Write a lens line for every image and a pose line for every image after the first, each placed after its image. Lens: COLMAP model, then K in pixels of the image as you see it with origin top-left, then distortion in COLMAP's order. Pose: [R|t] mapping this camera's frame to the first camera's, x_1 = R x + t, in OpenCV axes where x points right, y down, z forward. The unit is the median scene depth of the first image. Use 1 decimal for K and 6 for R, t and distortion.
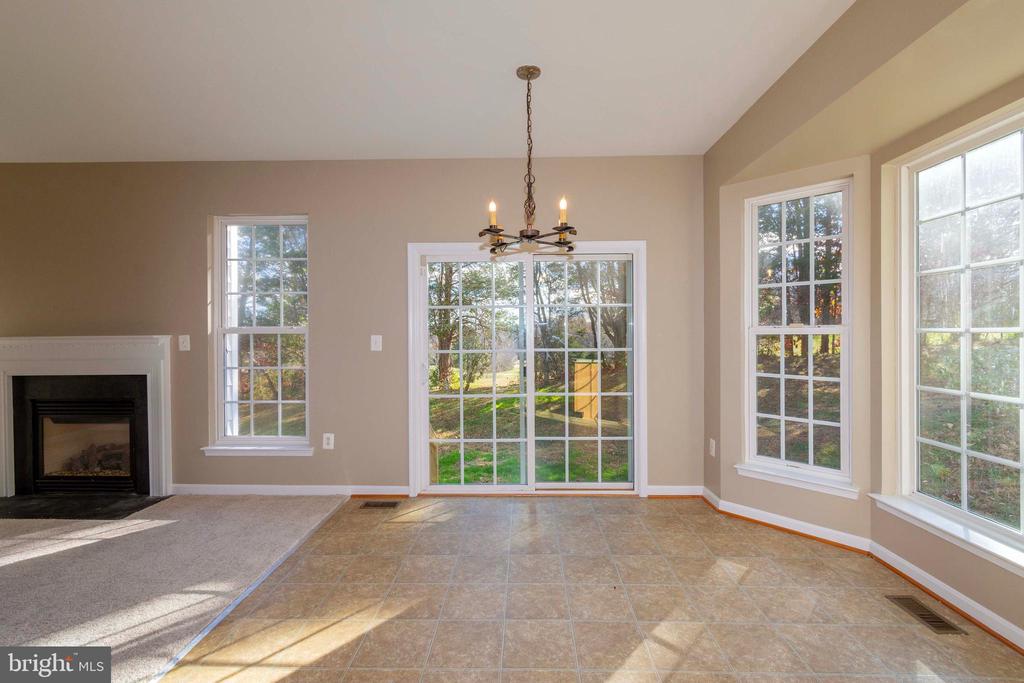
lens RADIAL K [[453.5, 0, 514.9], [0, 453.5, 335.6], [0, 0, 1]] dist [0.011525, -0.006474]
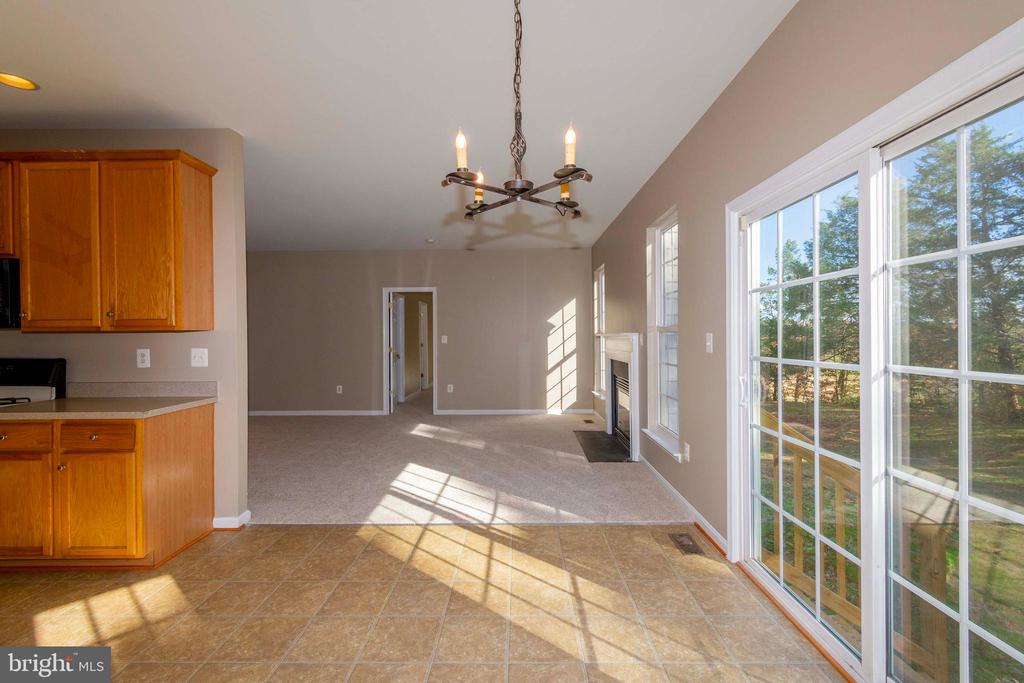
lens RADIAL K [[443.4, 0, 514.4], [0, 443.4, 335.1], [0, 0, 1]] dist [0.001046, 0.000081]
pose [[0.015871, 0.007033, -0.999849, 0.469170], [0.005606, 0.999959, 0.007123, -0.004210], [0.999858, -0.005718, 0.015831, 0.647492]]
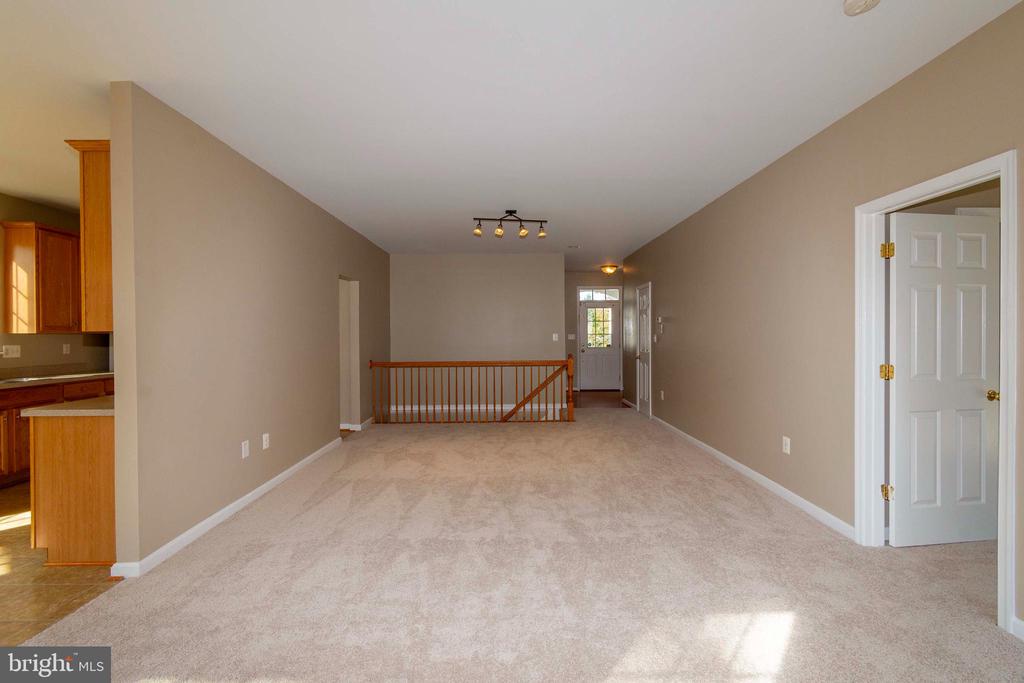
lens RADIAL K [[453.5, 0, 514.9], [0, 453.5, 335.6], [0, 0, 1]] dist [0.011525, -0.006474]
pose [[-0.999126, 0.012523, -0.039868, -0.947873], [0.012230, 0.999896, 0.007581, -0.001280], [0.039959, 0.007086, -0.999176, 0.853280]]
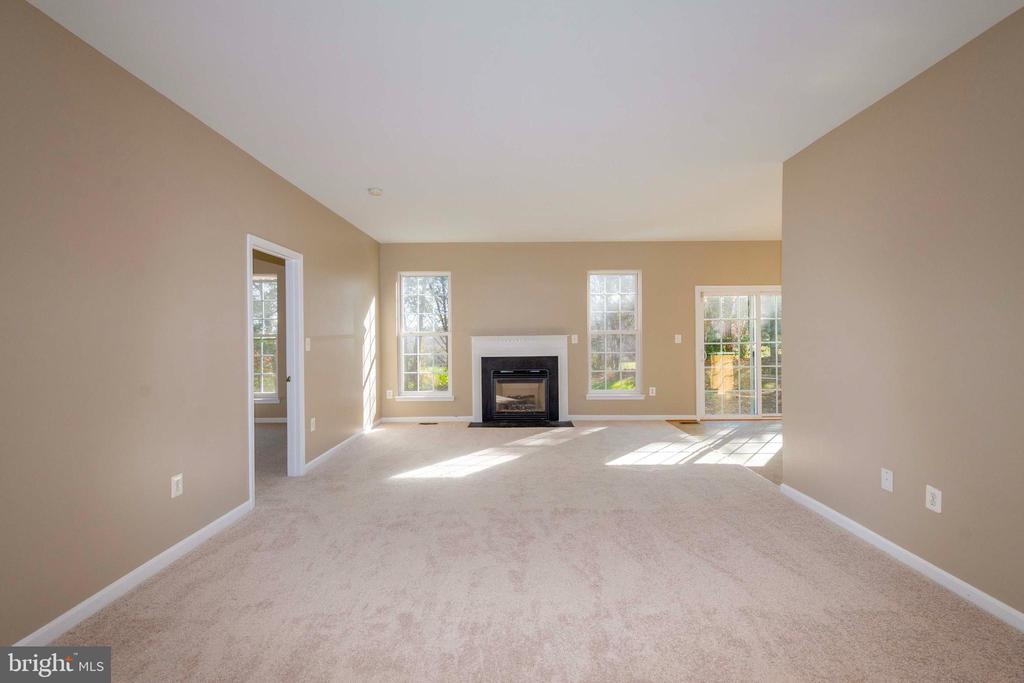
lens RADIAL K [[453.5, 0, 514.9], [0, 453.5, 335.6], [0, 0, 1]] dist [0.011525, -0.006474]
pose [[0.999515, -0.001316, 0.031106, -1.039789], [0.001398, 0.999996, -0.002625, 0.006507], [-0.031103, 0.002667, 0.999513, -0.853432]]
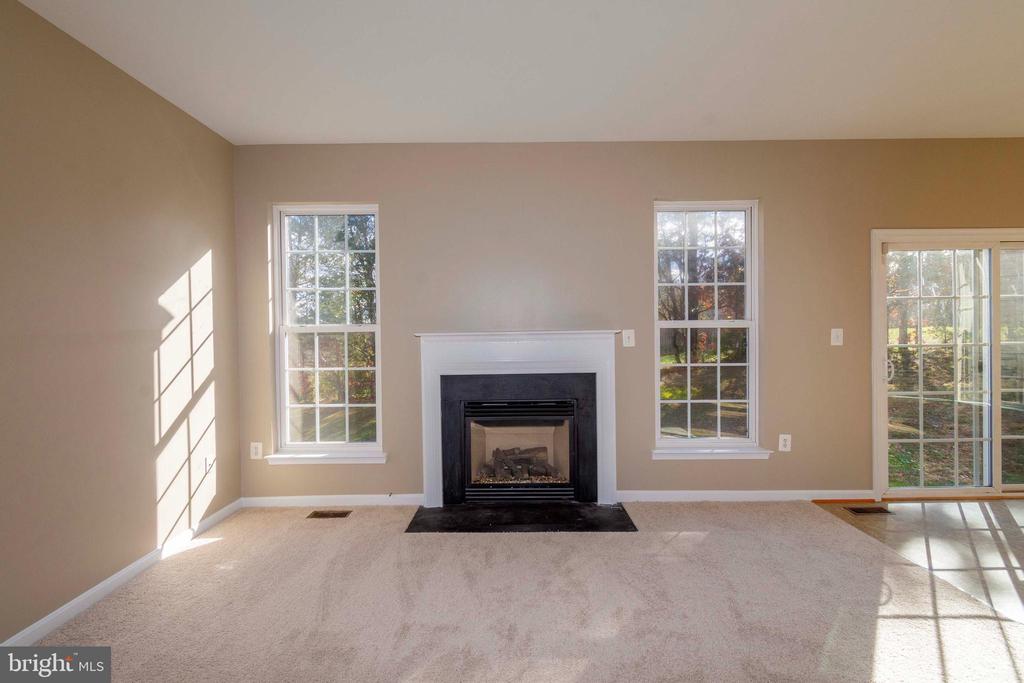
lens RADIAL K [[453.5, 0, 514.9], [0, 453.5, 335.6], [0, 0, 1]] dist [0.011525, -0.006474]
pose [[0.999504, -0.005310, 0.031048, -0.997011], [0.005155, 0.999974, 0.005077, 0.005432], [-0.031074, -0.004914, 0.999505, 0.088314]]
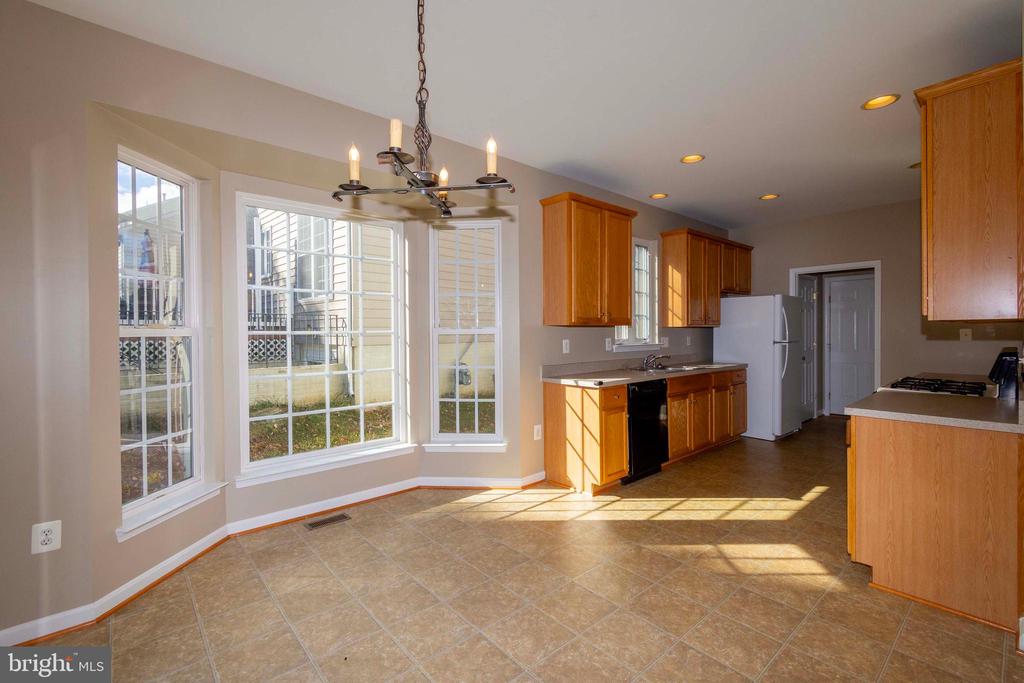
lens RADIAL K [[443.4, 0, 514.4], [0, 443.4, 335.1], [0, 0, 1]] dist [0.001046, 0.000081]
pose [[-0.672918, 0.004553, 0.739703, -0.346422], [0.011207, 0.999929, 0.004040, -0.000009], [-0.739632, 0.011009, -0.672922, 0.874950]]
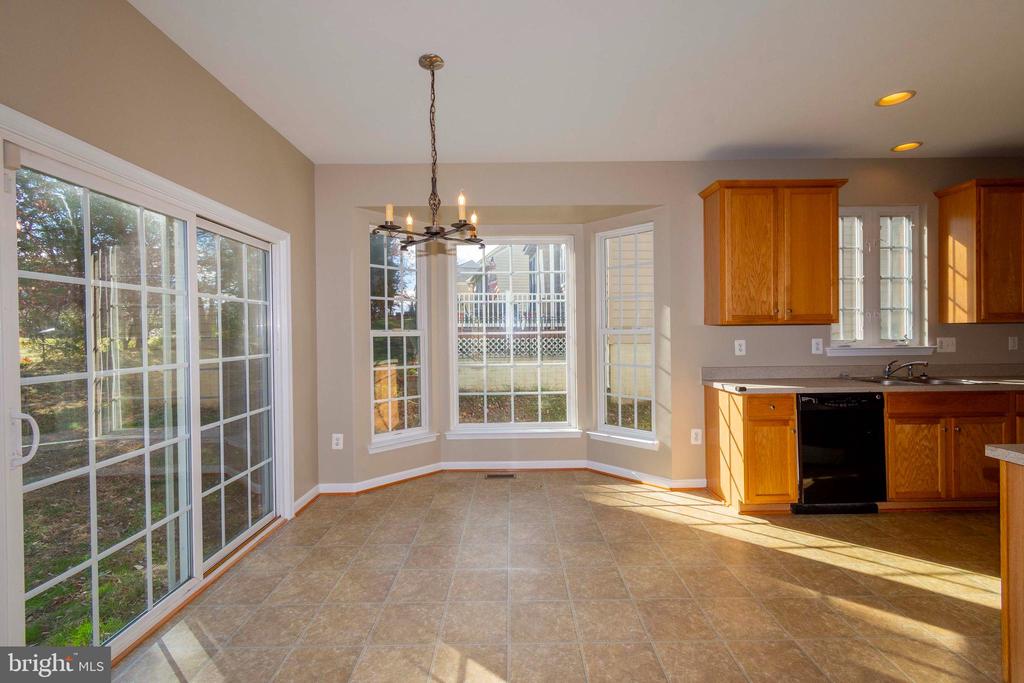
lens RADIAL K [[453.5, 0, 514.9], [0, 453.5, 335.6], [0, 0, 1]] dist [0.011525, -0.006474]
pose [[-0.038198, 0.000375, 0.999270, -0.623136], [0.013748, 0.999905, 0.000150, -0.000233], [-0.999176, 0.013744, -0.038199, 0.578231]]
